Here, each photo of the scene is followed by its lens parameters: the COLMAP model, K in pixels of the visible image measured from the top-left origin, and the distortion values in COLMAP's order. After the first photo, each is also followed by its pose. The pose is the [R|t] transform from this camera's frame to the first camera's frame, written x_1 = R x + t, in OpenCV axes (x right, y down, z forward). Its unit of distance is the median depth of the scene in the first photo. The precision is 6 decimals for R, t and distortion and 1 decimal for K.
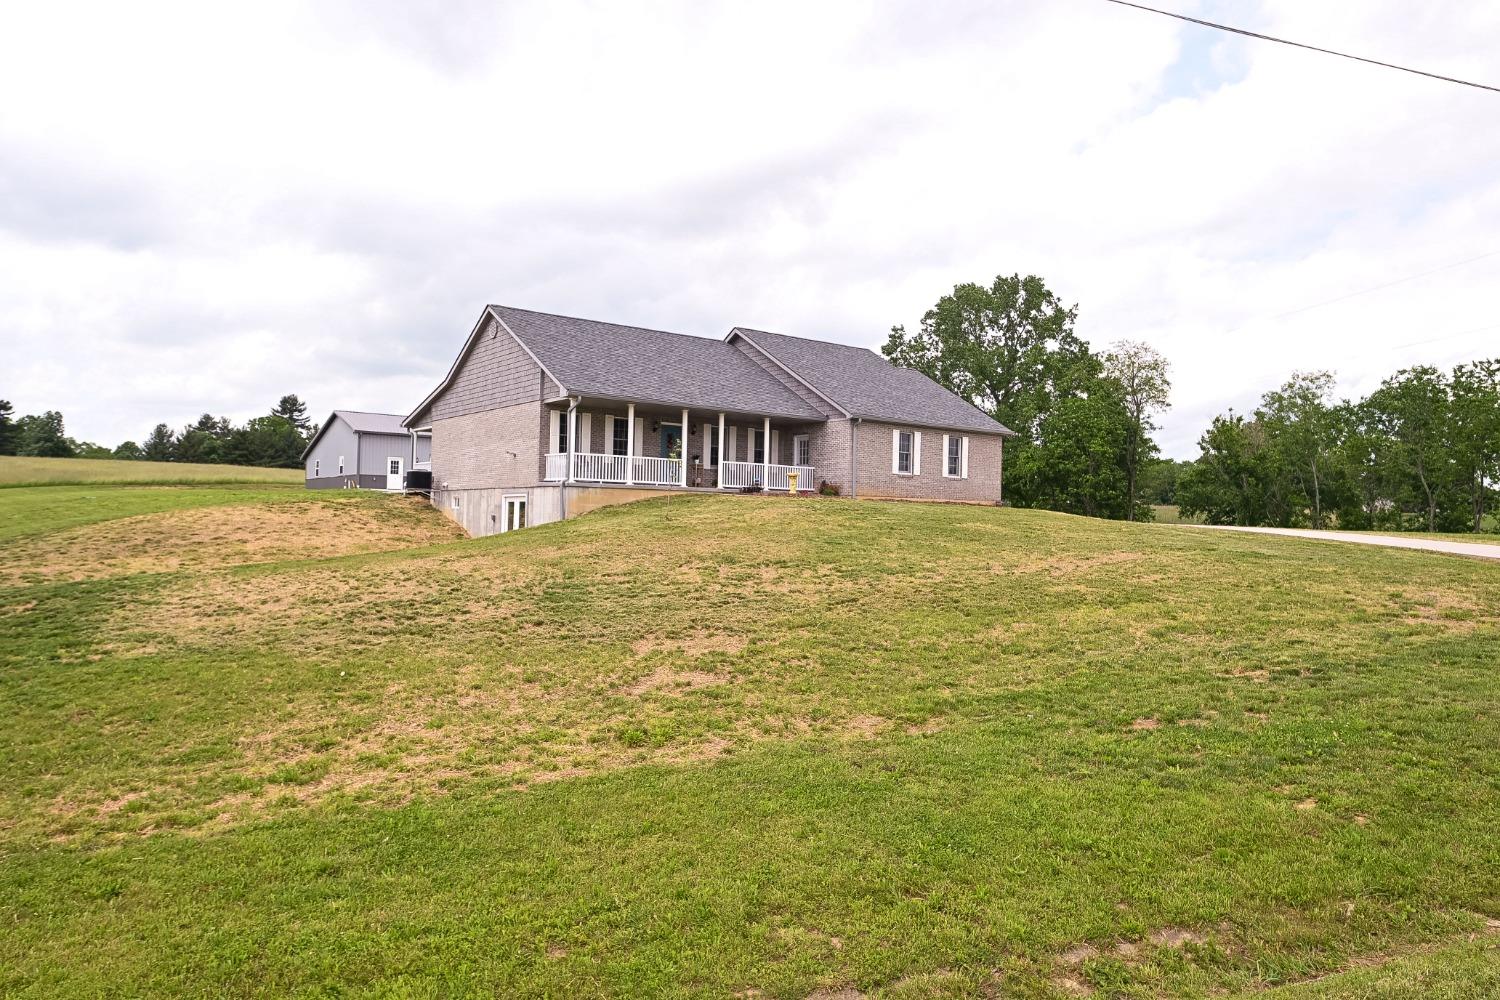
lens RADIAL K [[982.9, 0, 750.0], [0, 982.9, 500.0], [0, 0, 1]] dist [0.037007, 0.000671]
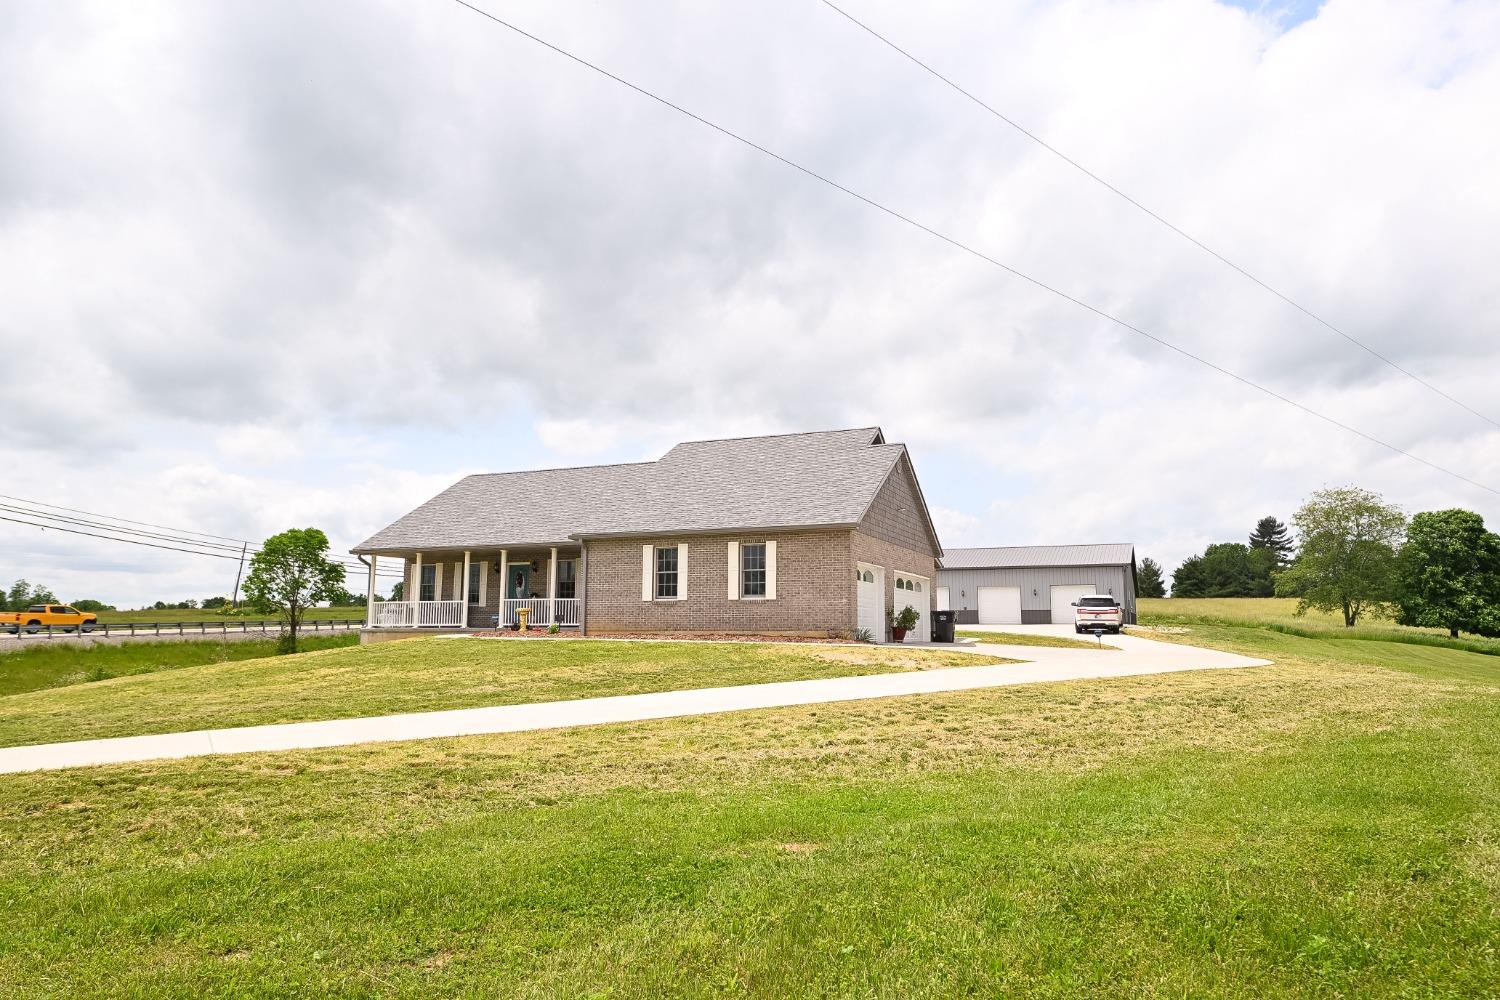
lens RADIAL K [[982.9, 0, 750.0], [0, 982.9, 500.0], [0, 0, 1]] dist [0.037007, 0.000671]
pose [[0.513459, -0.134702, -0.847476, 0.471019], [0.025911, 0.989586, -0.141591, 0.003926], [0.857723, 0.050742, 0.511602, 0.357087]]
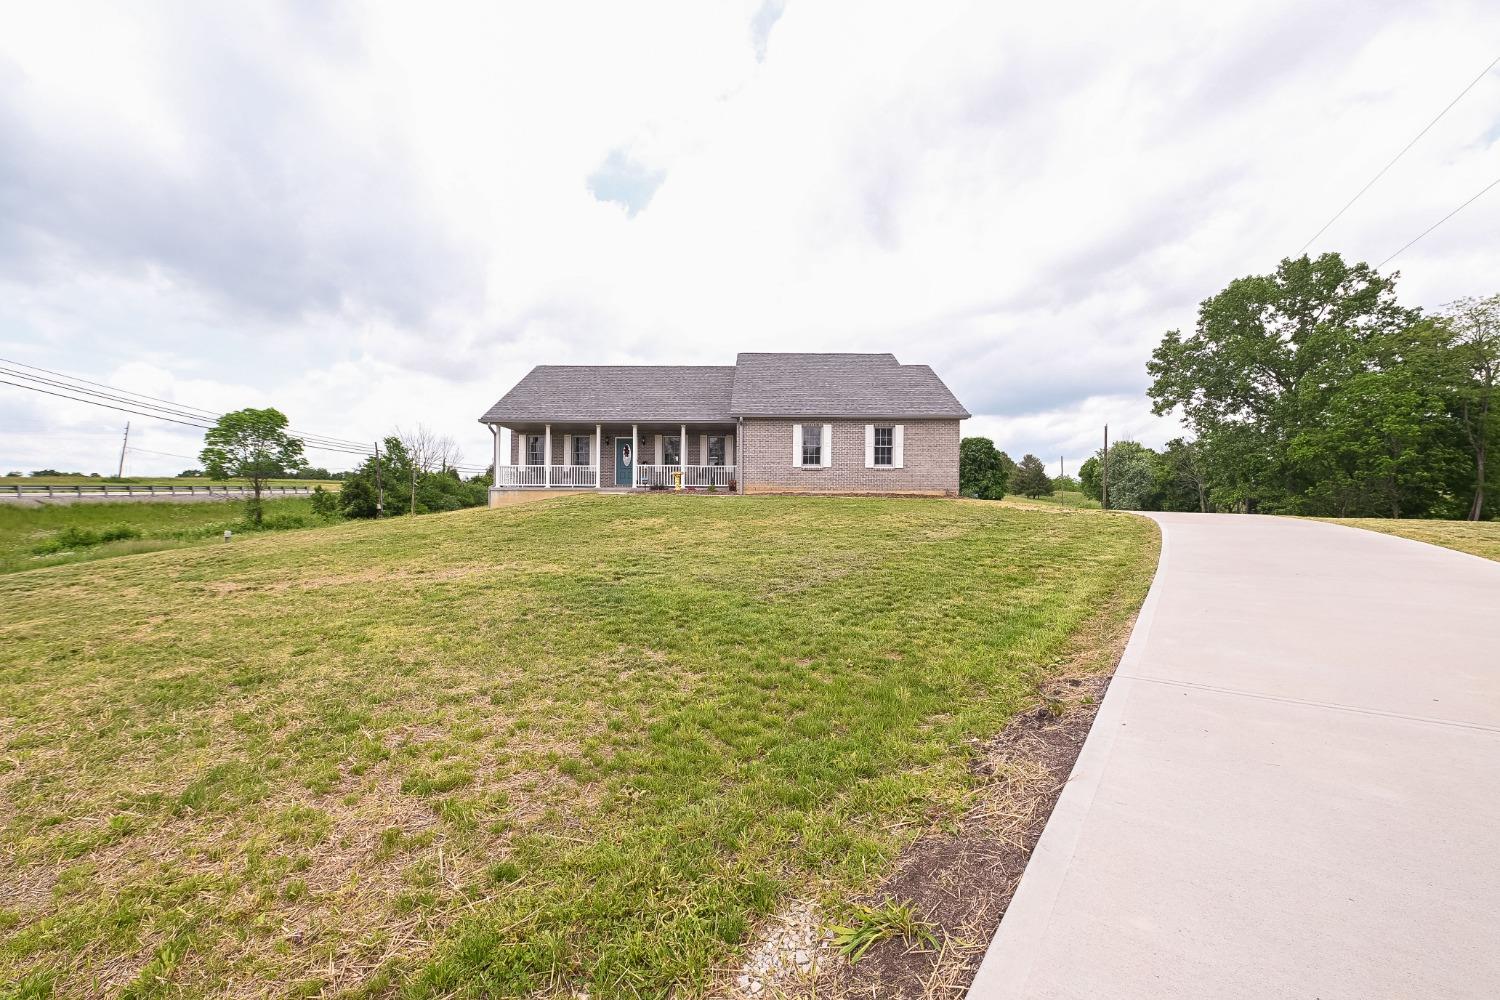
lens RADIAL K [[605.5, 0, 719.3], [0, 605.5, 508.2], [0, 0, 1]] dist [-0.000982, -0.000311]
pose [[0.789027, -0.013886, -0.614201, 0.255577], [0.023279, 0.999702, 0.007304, 0.005272], [0.613917, -0.020061, 0.789116, 0.241112]]
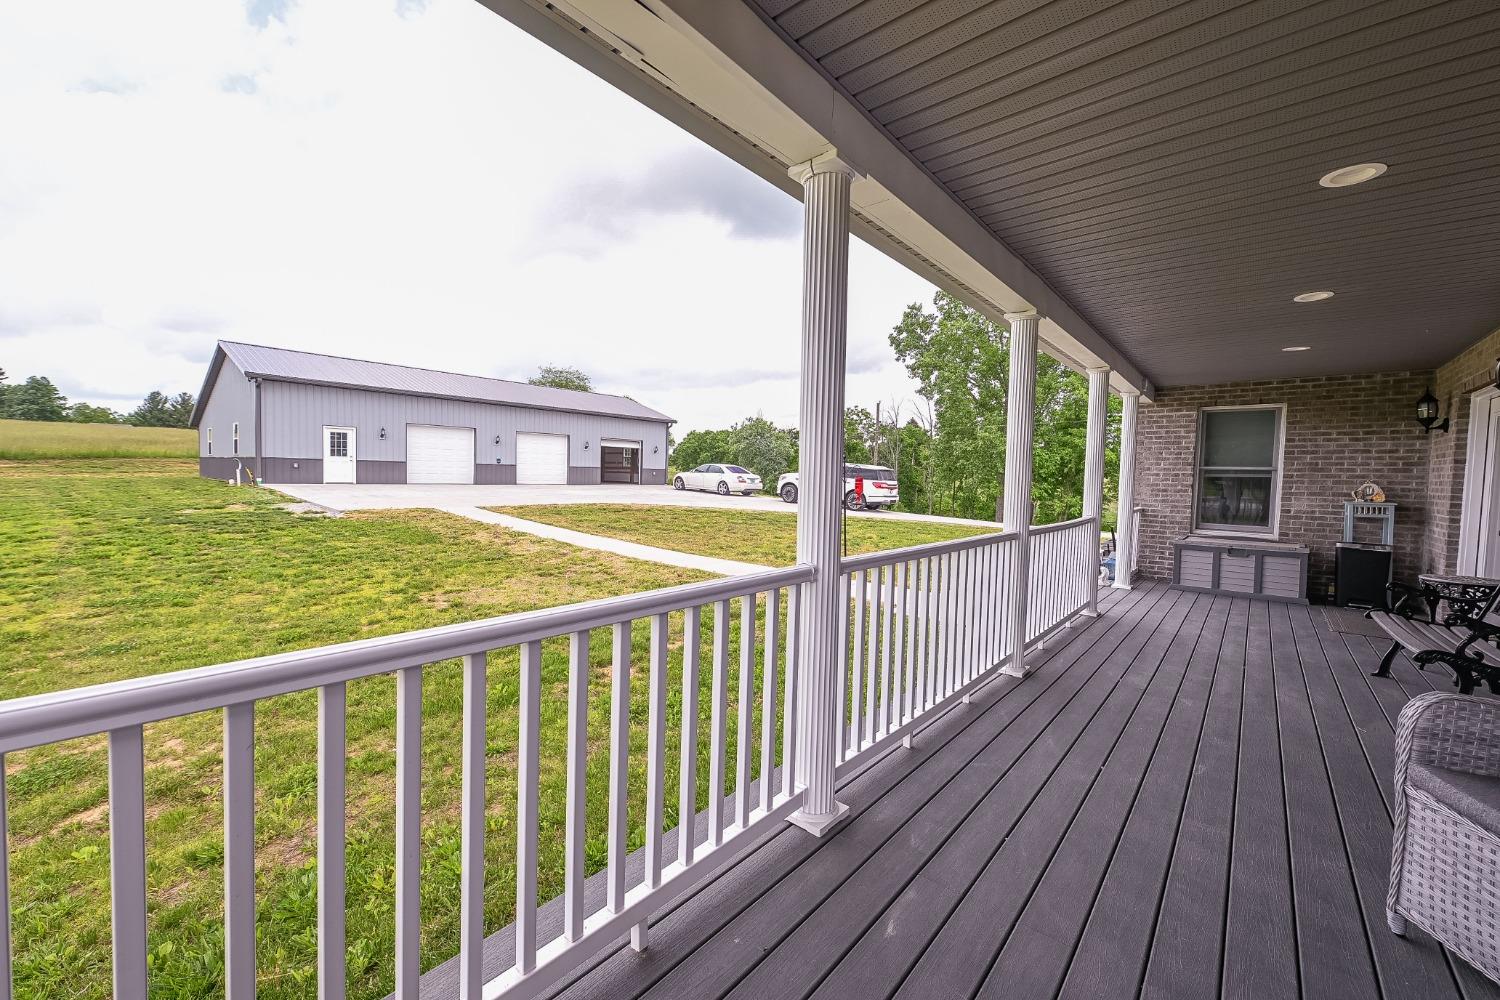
lens RADIAL K [[586.2, 0, 747.7], [0, 586.2, 491.2], [0, 0, 1]] dist [0.004612, -0.000362]
pose [[0.978889, -0.002269, 0.204381, -0.206626], [-0.010134, 0.998170, 0.059621, -0.029411], [-0.204142, -0.060433, 0.977074, 0.642929]]
